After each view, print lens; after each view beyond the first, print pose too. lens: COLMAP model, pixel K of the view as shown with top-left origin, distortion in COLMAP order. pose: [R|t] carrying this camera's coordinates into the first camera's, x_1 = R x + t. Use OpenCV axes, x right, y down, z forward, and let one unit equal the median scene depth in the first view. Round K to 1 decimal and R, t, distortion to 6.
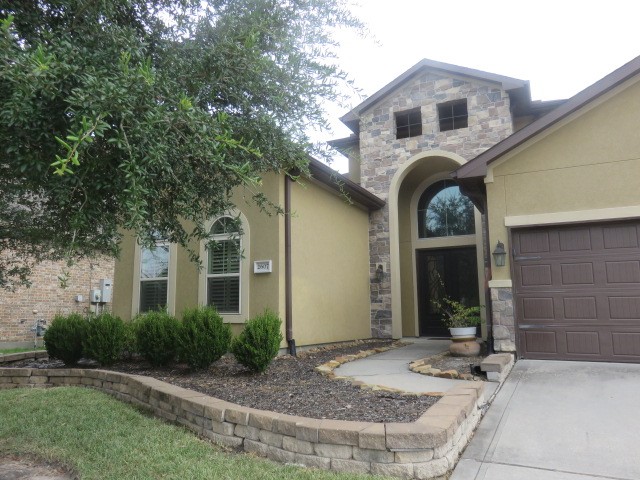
lens RADIAL K [[477.6, 0, 311.2], [0, 477.6, 239.5], [0, 0, 1]] dist [0.001007, 0.002154]
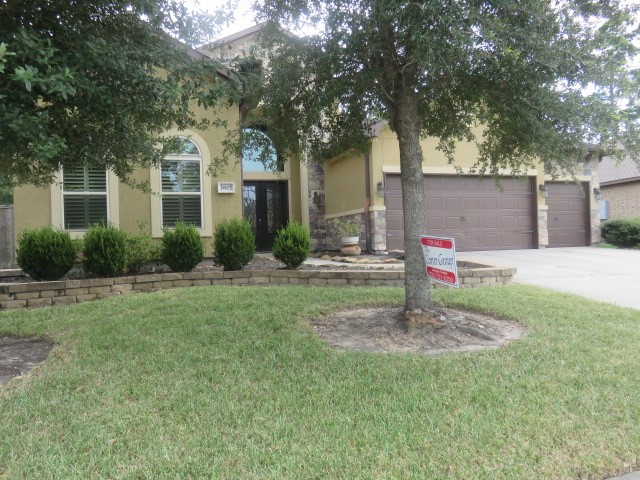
lens RADIAL K [[477.2, 0, 304.6], [0, 477.2, 240.5], [0, 0, 1]] dist [-0.004563, -0.003287]
pose [[0.724424, -0.013403, 0.689224, -0.766407], [-0.084054, 0.990633, 0.107611, 0.043448], [-0.684211, -0.135889, 0.716512, 0.027754]]
